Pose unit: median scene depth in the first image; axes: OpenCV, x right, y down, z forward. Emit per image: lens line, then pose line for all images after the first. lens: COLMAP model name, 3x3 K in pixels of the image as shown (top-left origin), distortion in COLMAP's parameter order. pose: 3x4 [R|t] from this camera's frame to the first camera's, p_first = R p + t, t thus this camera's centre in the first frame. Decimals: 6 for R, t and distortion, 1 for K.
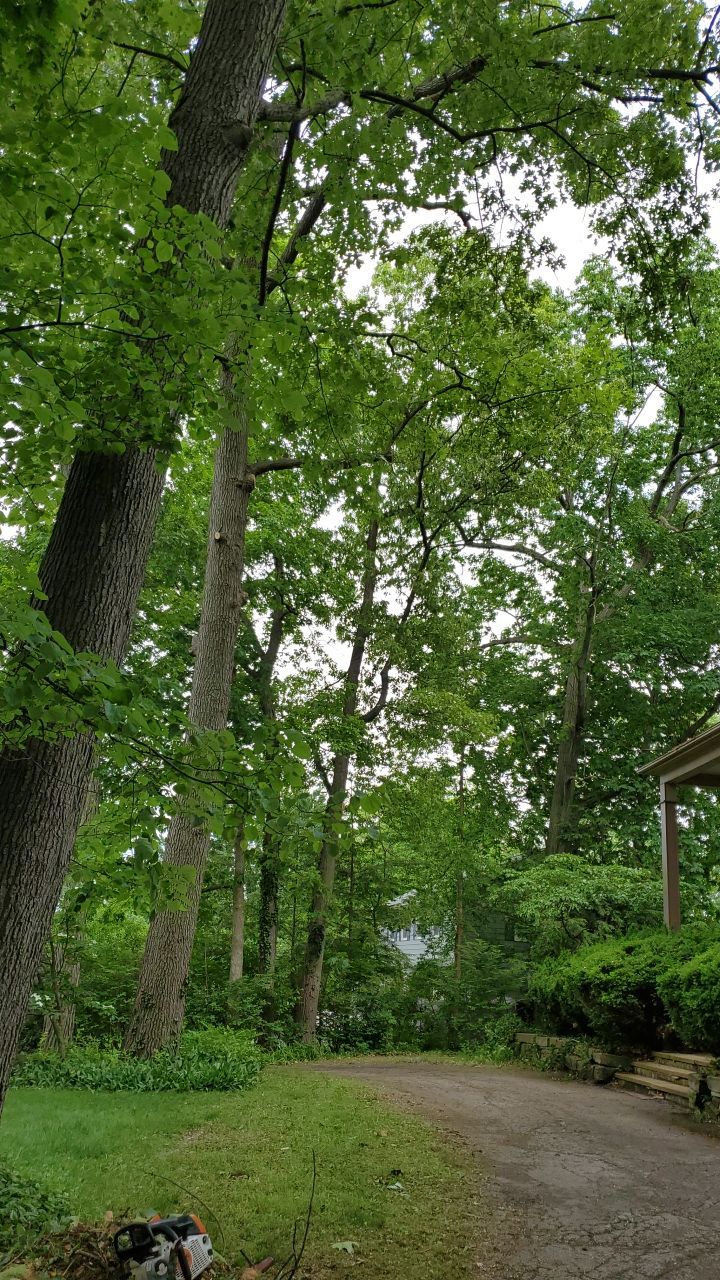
lens RADIAL K [[997.4, 0, 376.6], [0, 997.4, 648.5], [0, 0, 1]] dist [0.227369, -0.670436]
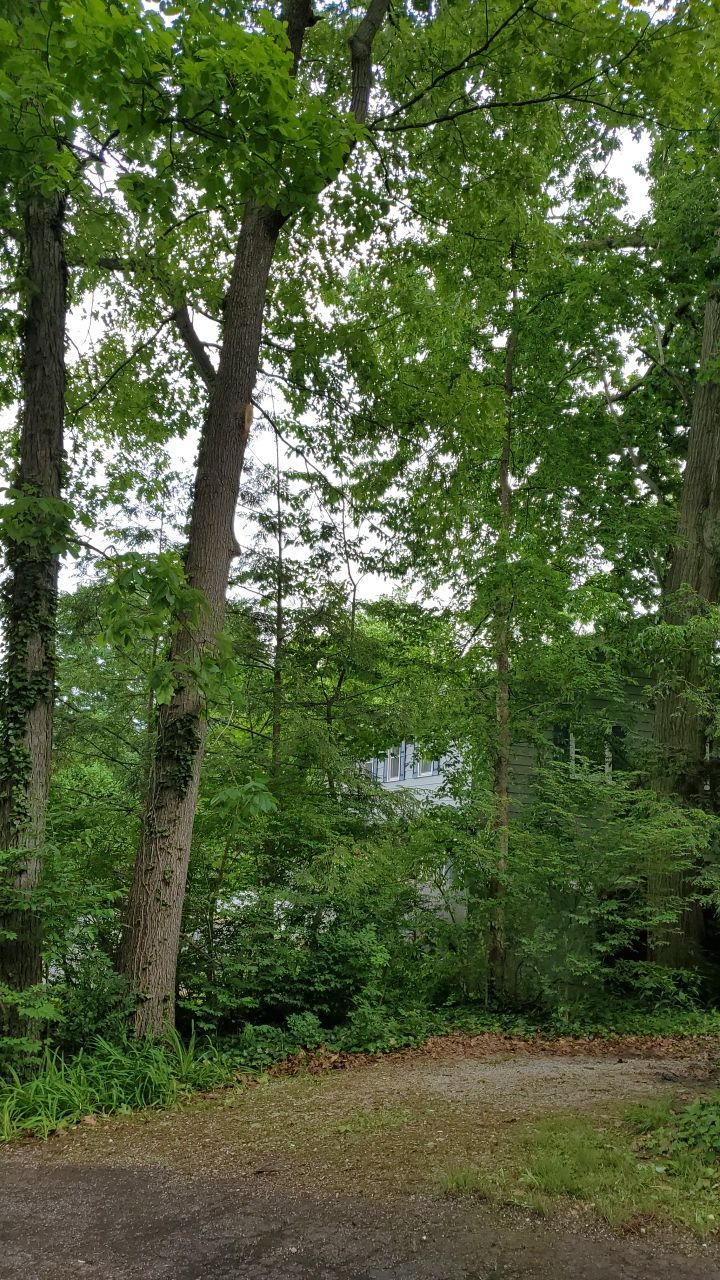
lens RADIAL K [[990.4, 0, 354.1], [0, 990.4, 646.4], [0, 0, 1]] dist [0.098002, -0.133616]
pose [[0.999247, -0.006037, 0.038340, -0.007653], [0.001435, 0.992901, 0.118937, 0.175925], [-0.038786, -0.118792, 0.992161, 0.548832]]
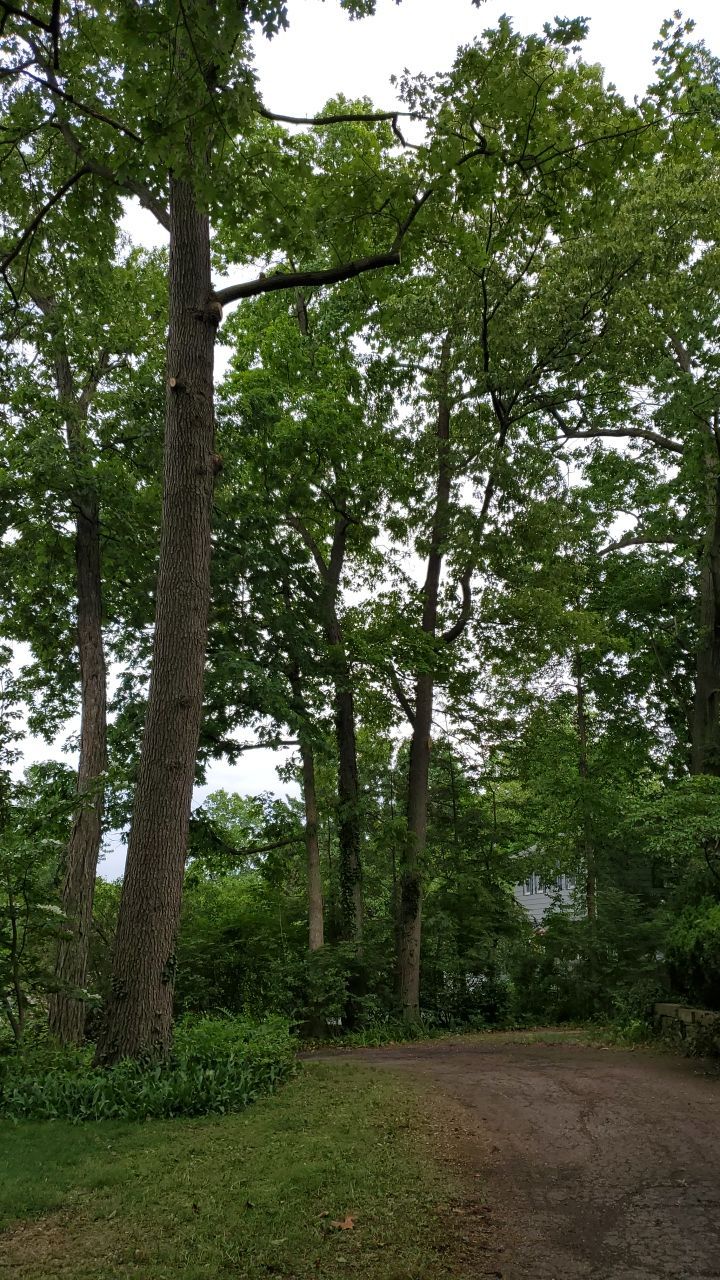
lens RADIAL K [[999.9, 0, 354.8], [0, 999.9, 635.7], [0, 0, 1]] dist [0.075585, -0.101573]
pose [[0.981805, -0.092347, -0.165927, 0.046256], [0.096428, 0.995200, 0.016697, 0.042611], [0.163588, -0.032393, 0.985997, 0.142050]]
